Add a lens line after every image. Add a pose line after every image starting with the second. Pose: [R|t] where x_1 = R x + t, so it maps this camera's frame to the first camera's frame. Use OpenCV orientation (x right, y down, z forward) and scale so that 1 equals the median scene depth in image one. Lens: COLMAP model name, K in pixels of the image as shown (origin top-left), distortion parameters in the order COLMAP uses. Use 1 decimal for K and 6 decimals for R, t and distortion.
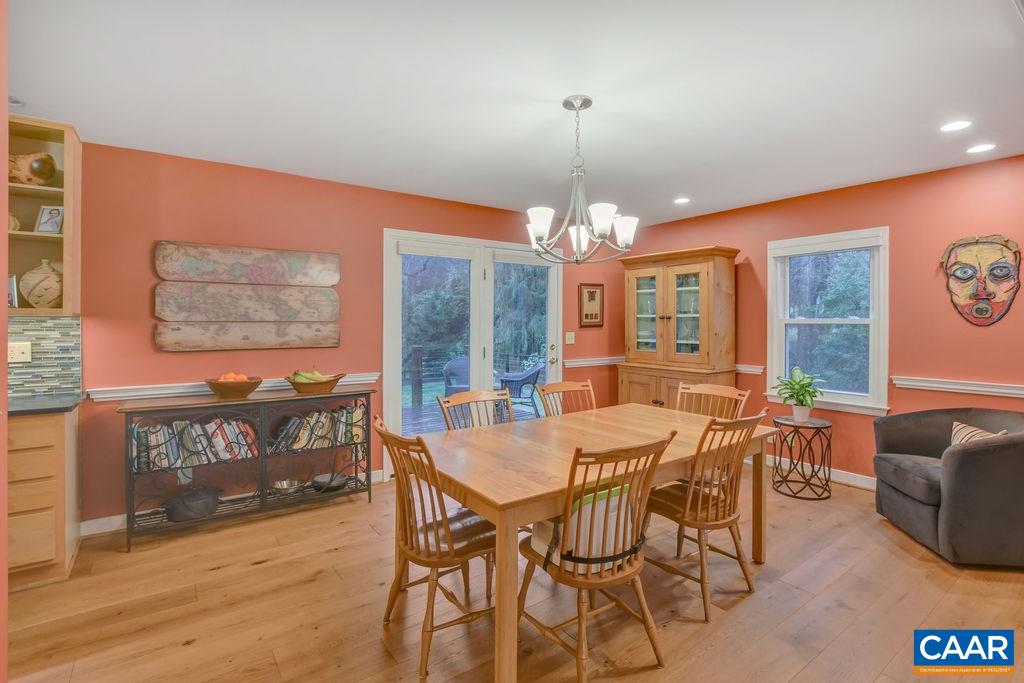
lens RADIAL K [[467.3, 0, 466.4], [0, 467.3, 367.3], [0, 0, 1]] dist [-0.014243, 0.000155]
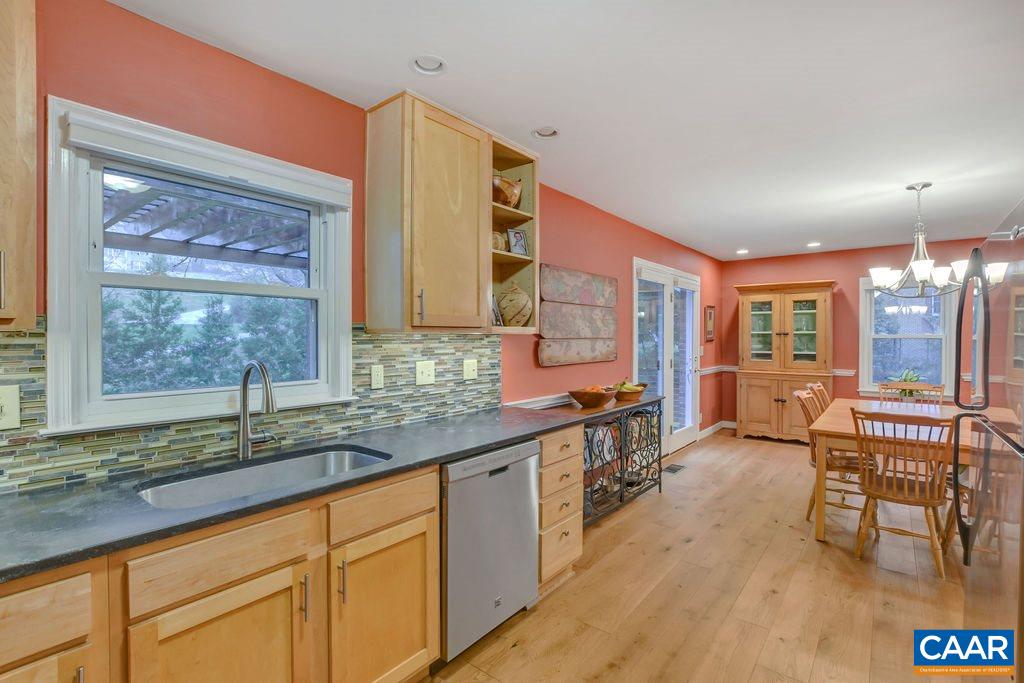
lens RADIAL K [[472.6, 0, 511.5], [0, 472.6, 374.8], [0, 0, 1]] dist [-0.000573, 0.000025]
pose [[0.954260, -0.025206, 0.297912, -0.939185], [0.028923, 0.999549, -0.008072, -0.007360], [-0.297574, 0.016319, 0.954559, -0.021382]]
